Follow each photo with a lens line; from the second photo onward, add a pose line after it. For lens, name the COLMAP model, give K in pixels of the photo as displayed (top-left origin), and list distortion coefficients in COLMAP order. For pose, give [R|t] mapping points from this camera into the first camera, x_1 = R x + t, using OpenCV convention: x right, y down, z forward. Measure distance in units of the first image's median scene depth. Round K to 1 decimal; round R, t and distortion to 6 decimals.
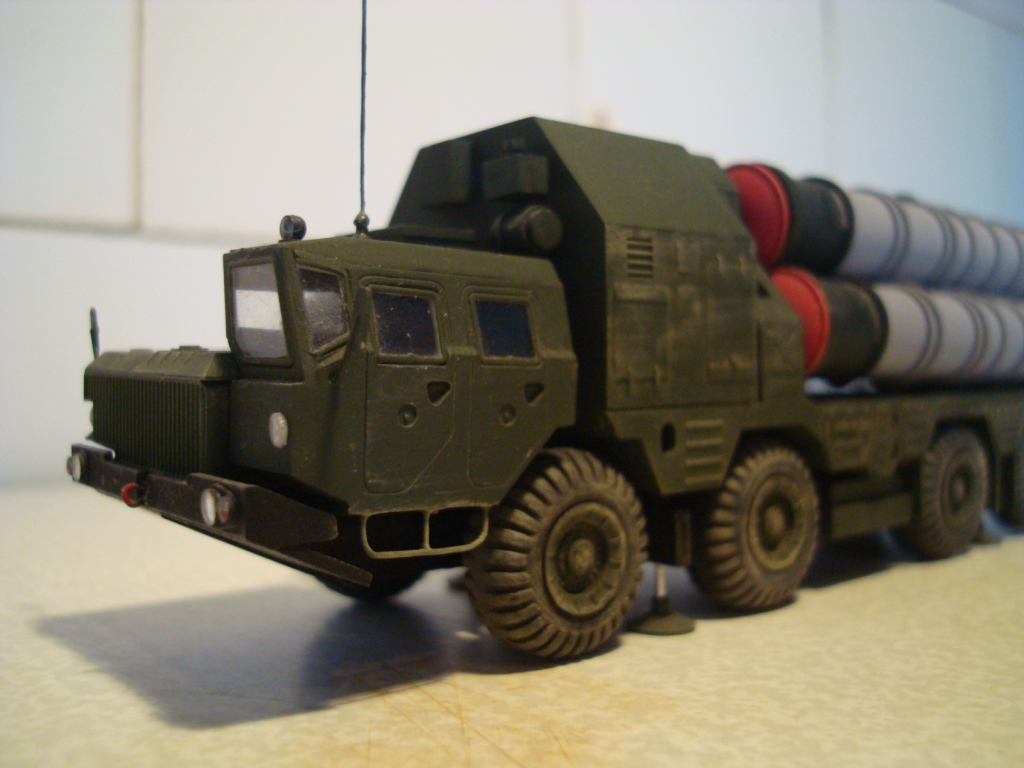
lens RADIAL K [[1060.9, 0, 512.0], [0, 1060.9, 384.0], [0, 0, 1]] dist [-0.115219, 0.005070]
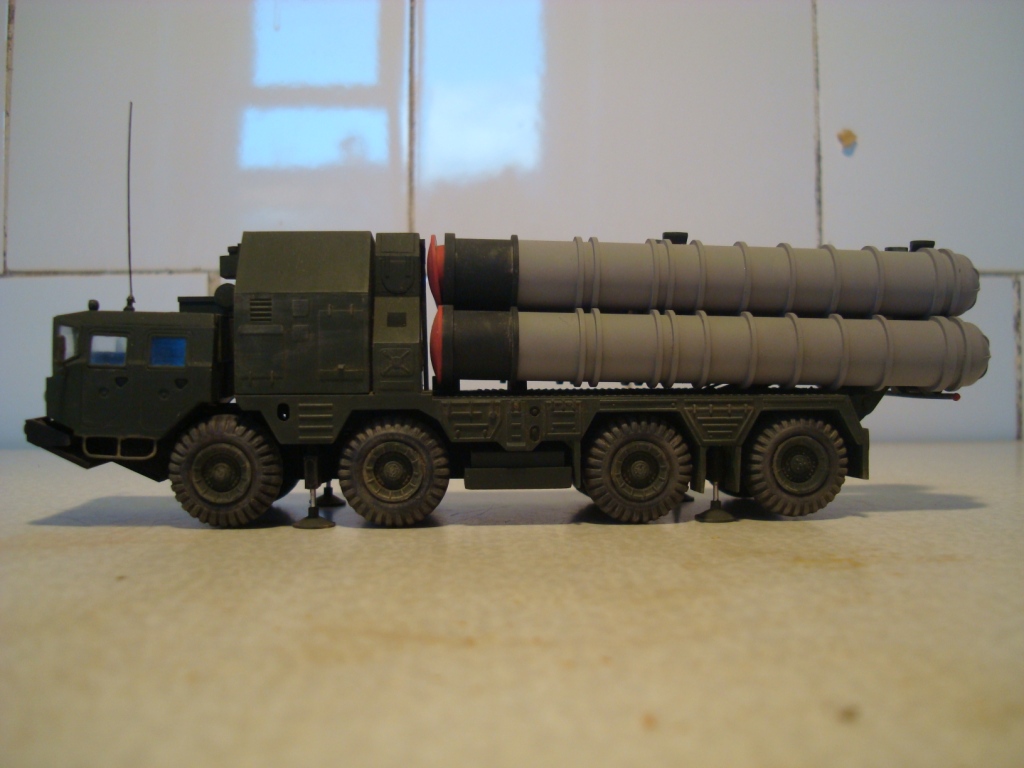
lens RADIAL K [[1060.9, 0, 512.0], [0, 1060.9, 384.0], [0, 0, 1]] dist [-0.115219, 0.005070]
pose [[0.806225, 0.010697, -0.591512, 1.554587], [-0.014616, 0.999891, -0.001839, 0.003483], [0.591428, 0.010128, 0.806294, -0.192491]]
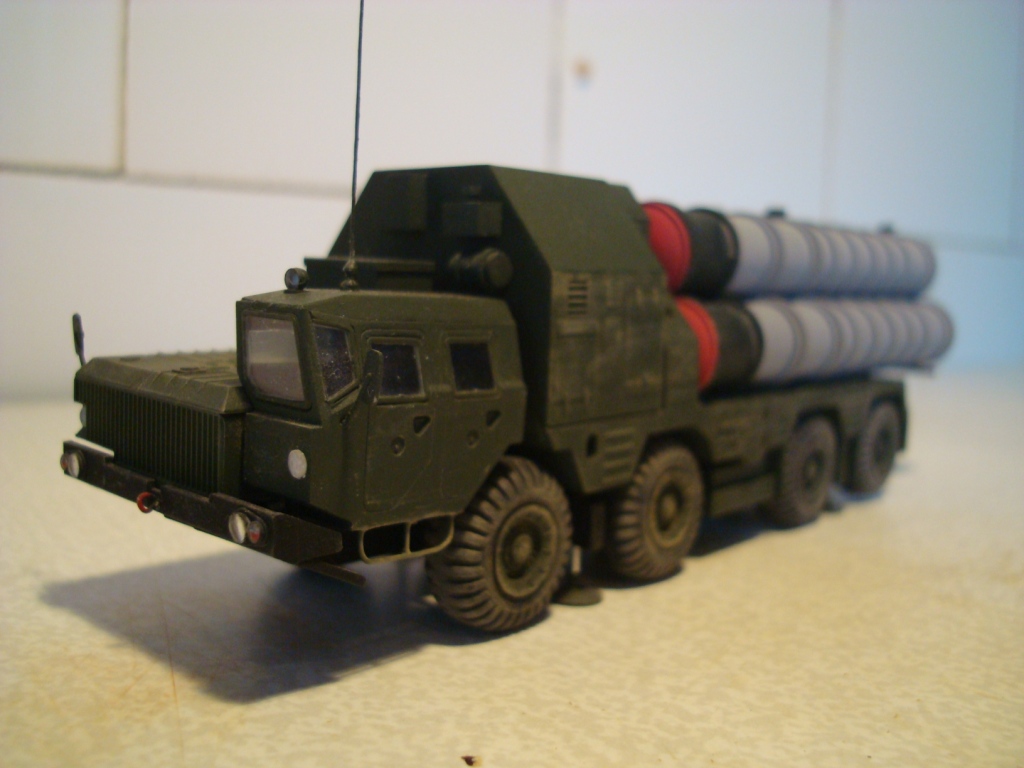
lens RADIAL K [[1060.9, 0, 512.0], [0, 1060.9, 384.0], [0, 0, 1]] dist [-0.115219, 0.005070]
pose [[0.987741, 0.024114, 0.154228, -0.133088], [-0.038851, 0.994883, 0.093269, -0.133090], [-0.151190, -0.098117, 0.983623, -0.162368]]
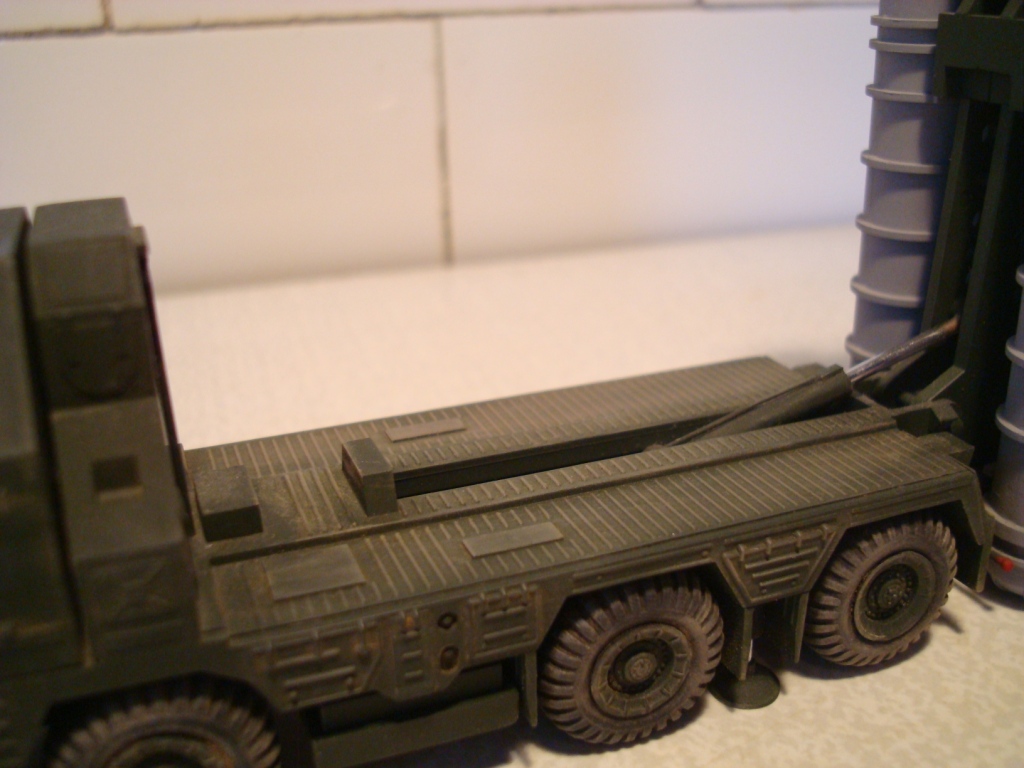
lens RADIAL K [[1060.9, 0, 512.0], [0, 1060.9, 384.0], [0, 0, 1]] dist [-0.115219, 0.005070]
pose [[0.942004, 0.109302, -0.317304, 0.797588], [0.007917, 0.937977, 0.346608, -0.447829], [0.335508, -0.329018, 0.882712, 0.632714]]
